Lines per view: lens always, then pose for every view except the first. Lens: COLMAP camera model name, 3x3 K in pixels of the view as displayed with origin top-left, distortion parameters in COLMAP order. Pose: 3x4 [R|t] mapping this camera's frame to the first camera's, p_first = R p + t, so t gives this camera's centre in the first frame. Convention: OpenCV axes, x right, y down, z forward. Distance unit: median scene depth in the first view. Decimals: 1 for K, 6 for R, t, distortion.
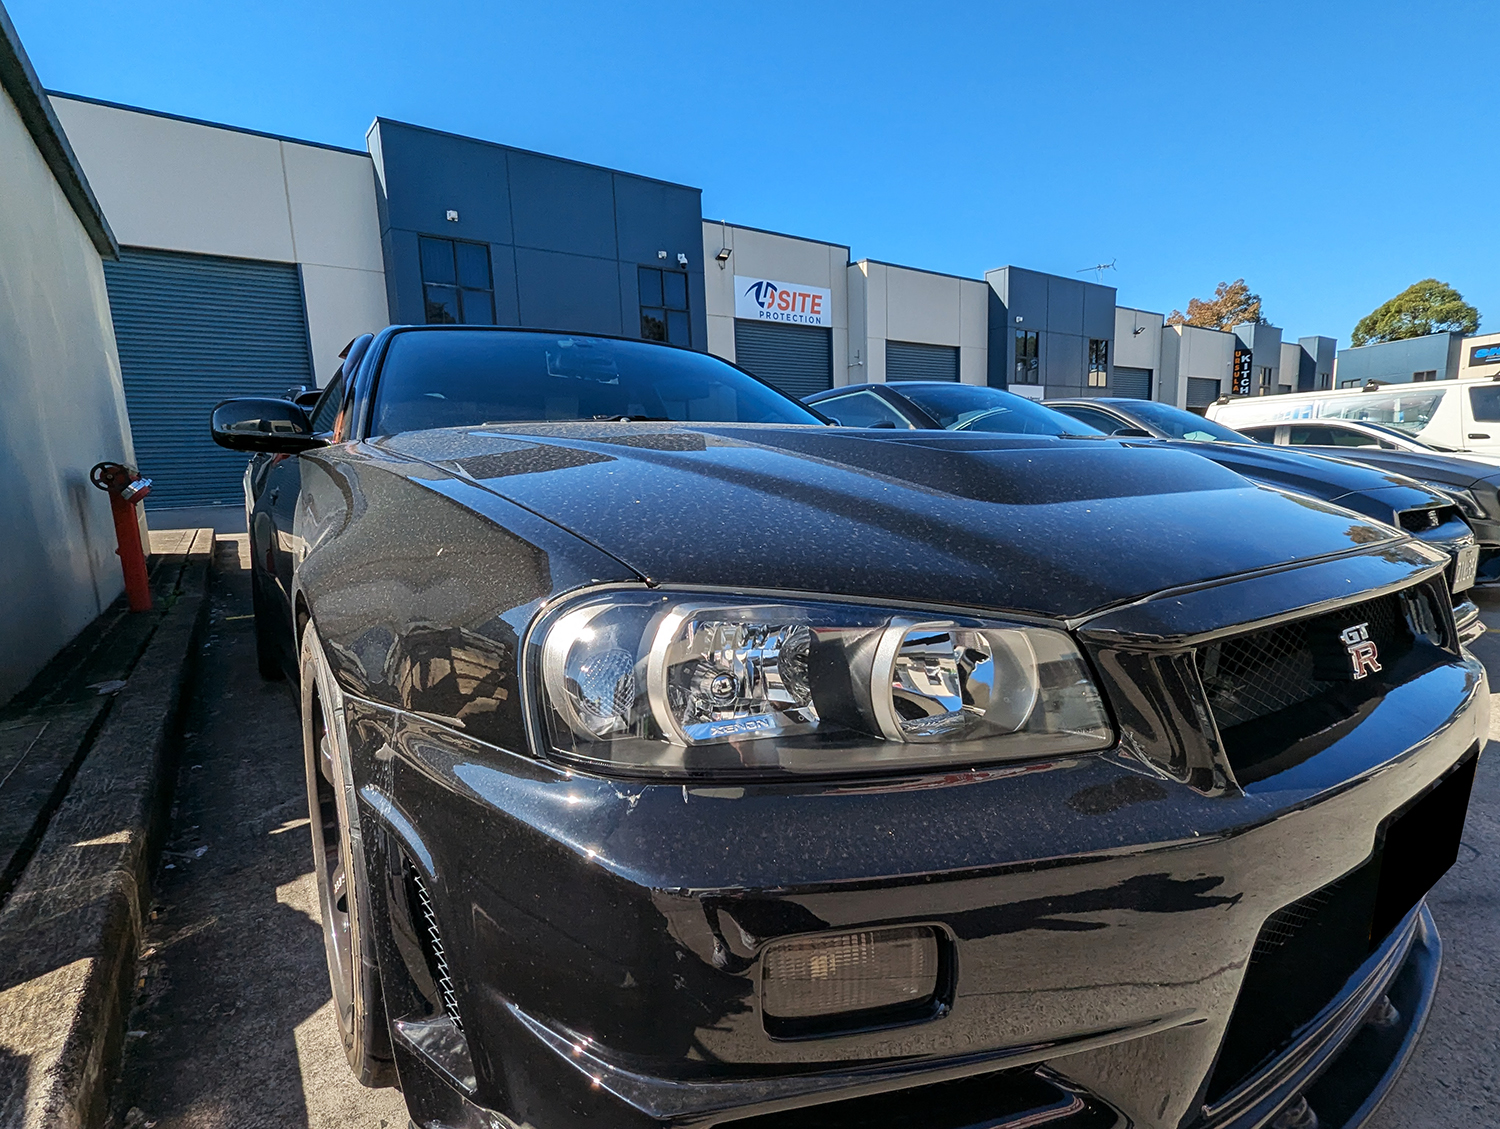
lens RADIAL K [[766.1, 0, 768.0], [0, 766.1, 571.4], [0, 0, 1]] dist [0.002780, 0.000172]
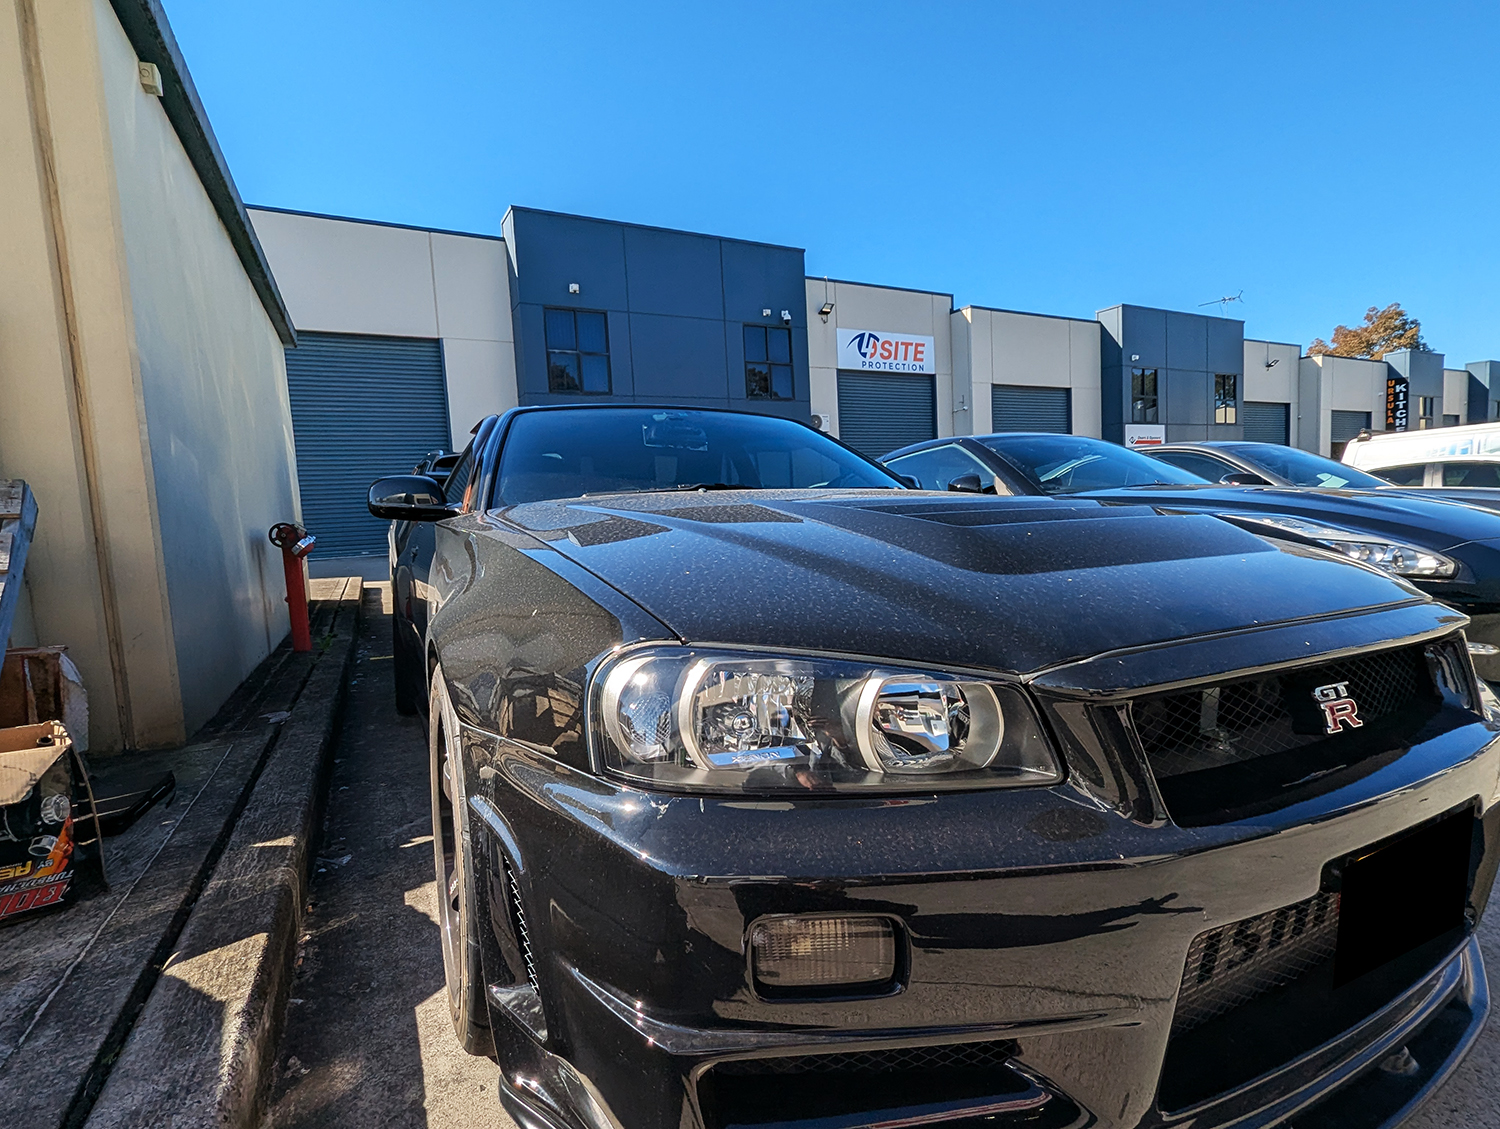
lens RADIAL K [[766.1, 0, 768.0], [0, 766.1, 571.4], [0, 0, 1]] dist [0.002780, 0.000172]
pose [[0.990678, -0.001538, -0.136217, 0.080428], [-0.006571, 0.998233, -0.059062, -0.013009], [0.136068, 0.059407, 0.988917, -0.130160]]
